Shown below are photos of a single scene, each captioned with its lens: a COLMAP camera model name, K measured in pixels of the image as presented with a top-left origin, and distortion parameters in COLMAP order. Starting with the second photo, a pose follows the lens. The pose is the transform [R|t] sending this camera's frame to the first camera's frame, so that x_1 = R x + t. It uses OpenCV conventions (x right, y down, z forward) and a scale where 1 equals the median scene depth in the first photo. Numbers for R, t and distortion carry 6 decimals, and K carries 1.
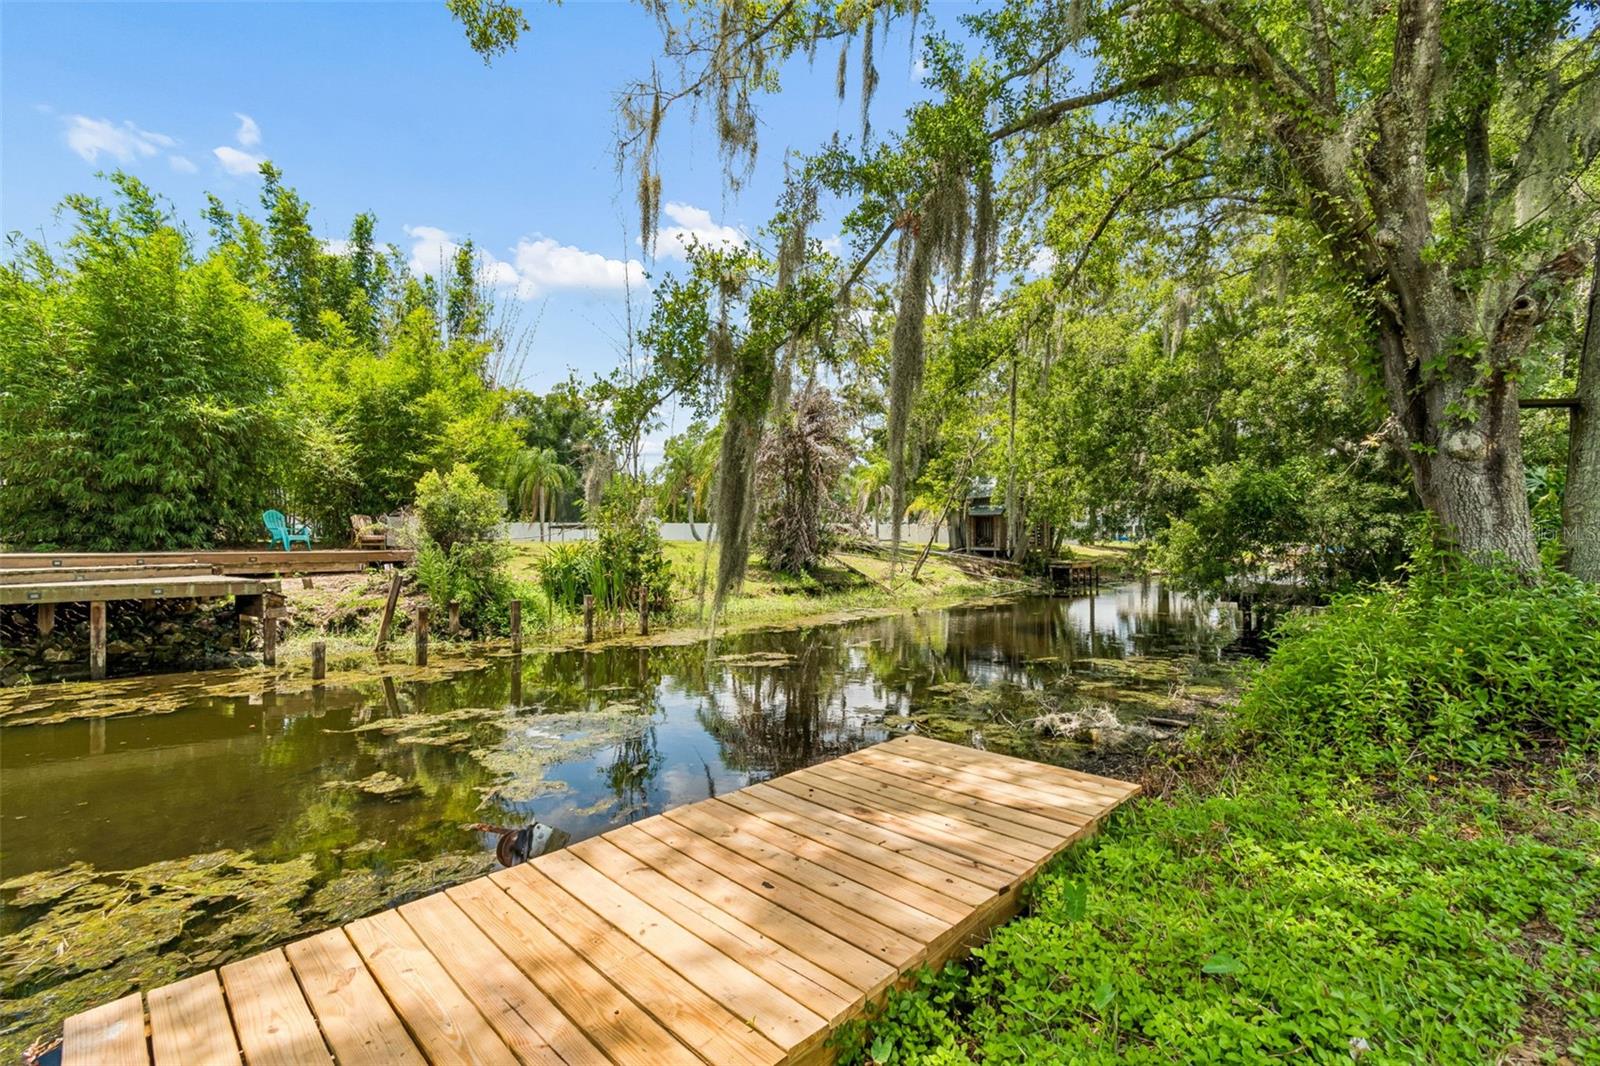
lens RADIAL K [[722.7, 0, 800.0], [0, 722.7, 533.0], [0, 0, 1]] dist [-0.002328, -0.000178]
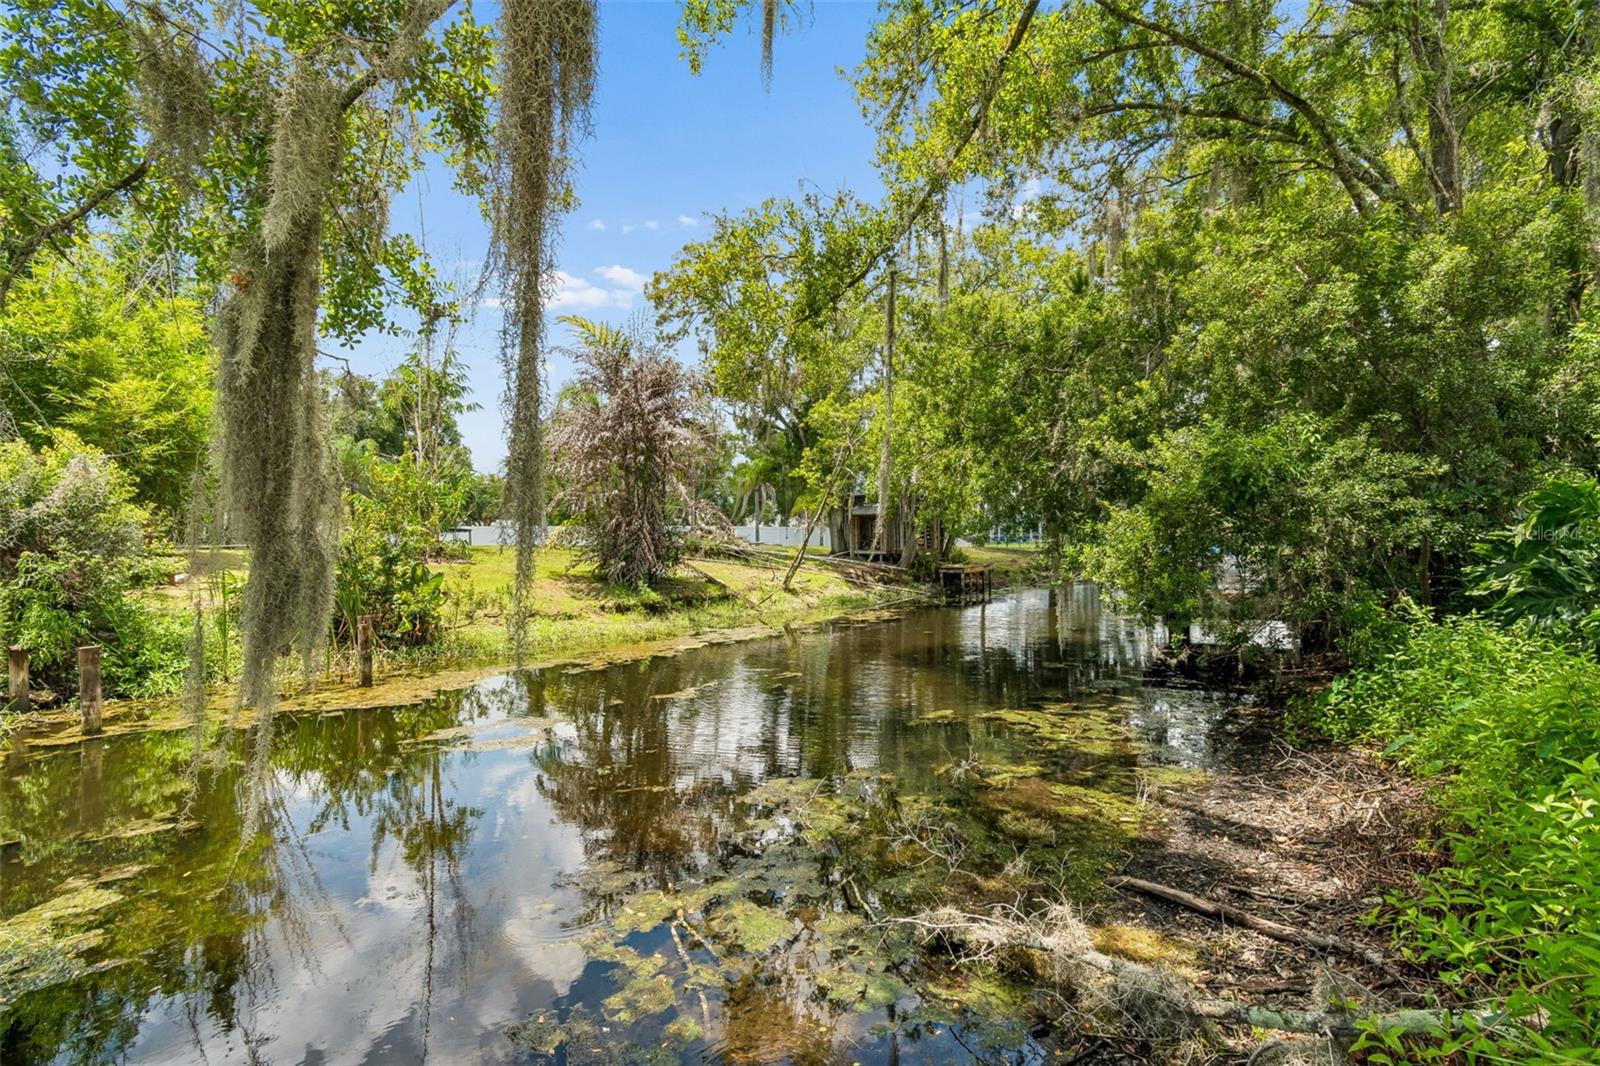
lens RADIAL K [[722.7, 0, 800.0], [0, 722.7, 533.0], [0, 0, 1]] dist [-0.002328, -0.000178]
pose [[0.989929, -0.005674, 0.141453, 0.061225], [0.006451, 0.999967, -0.005034, 0.002763], [-0.141420, 0.005896, 0.989932, 0.179377]]
